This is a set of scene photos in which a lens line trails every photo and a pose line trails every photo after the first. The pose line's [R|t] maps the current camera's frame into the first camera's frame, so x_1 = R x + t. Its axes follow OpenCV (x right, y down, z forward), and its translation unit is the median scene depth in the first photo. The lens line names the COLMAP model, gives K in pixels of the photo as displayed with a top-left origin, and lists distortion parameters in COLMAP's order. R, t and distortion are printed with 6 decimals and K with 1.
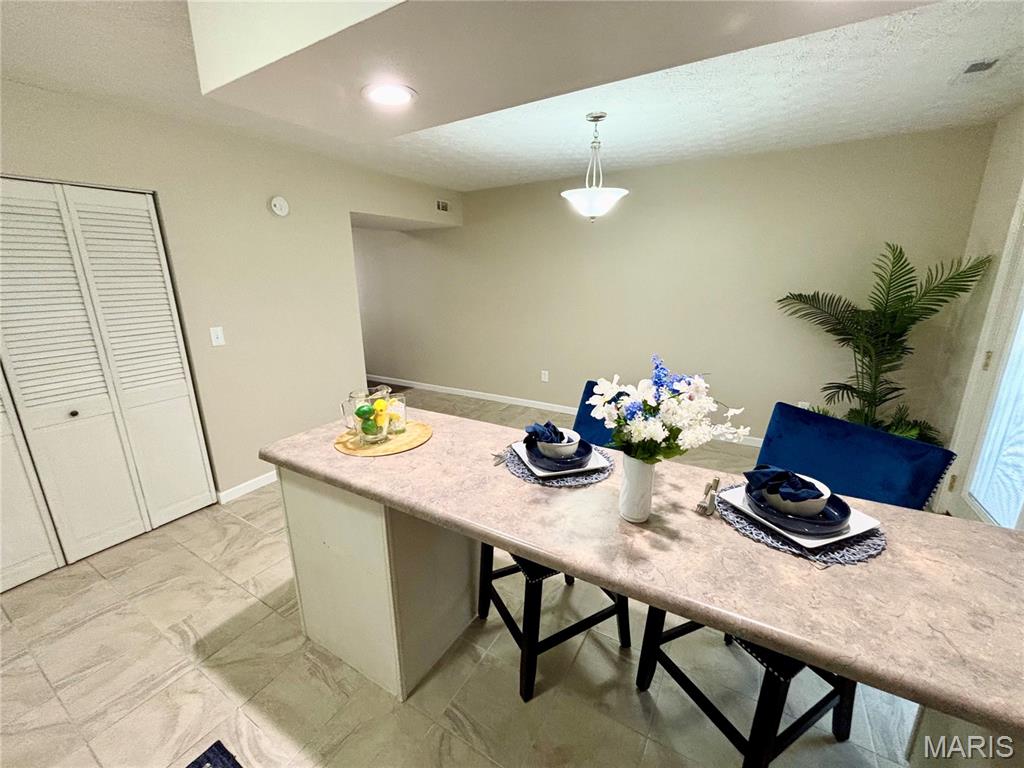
lens RADIAL K [[416.0, 0, 509.3], [0, 416.0, 380.5], [0, 0, 1]] dist [0.007885, -0.001324]
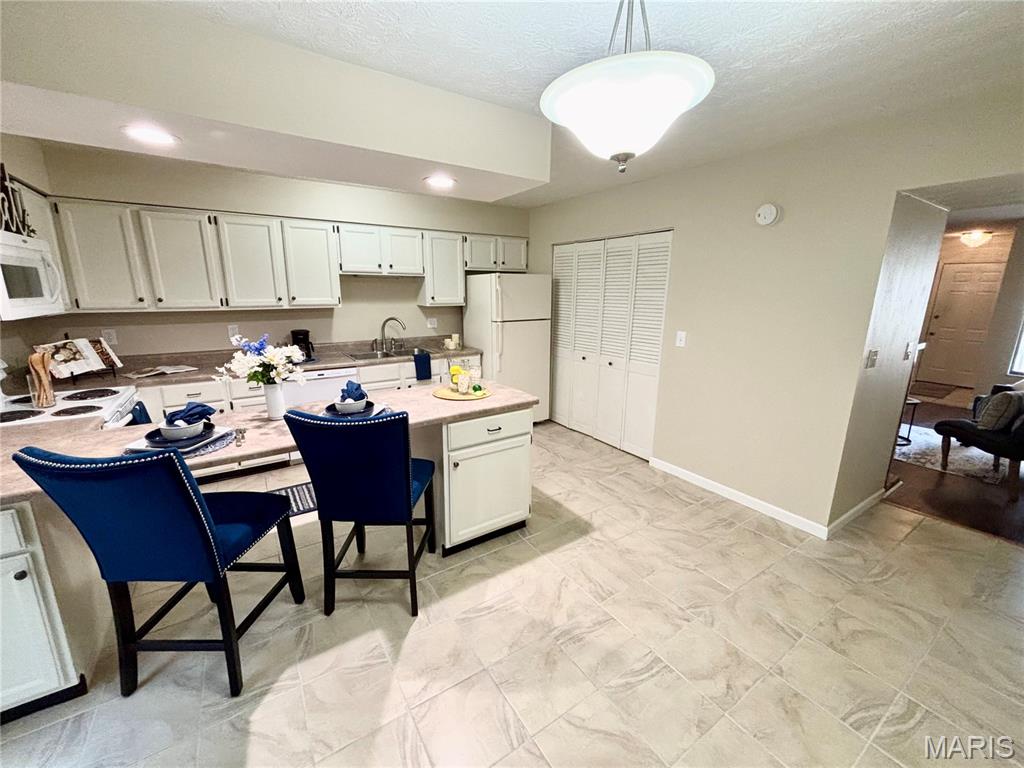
lens RADIAL K [[416.0, 0, 510.0], [0, 416.0, 383.2], [0, 0, 1]] dist [0.007885, -0.001324]
pose [[-0.437381, 0.214614, -0.873292, 0.735182], [-0.229721, 0.912221, 0.339235, -0.351216], [0.869440, 0.348988, -0.349687, 1.275813]]
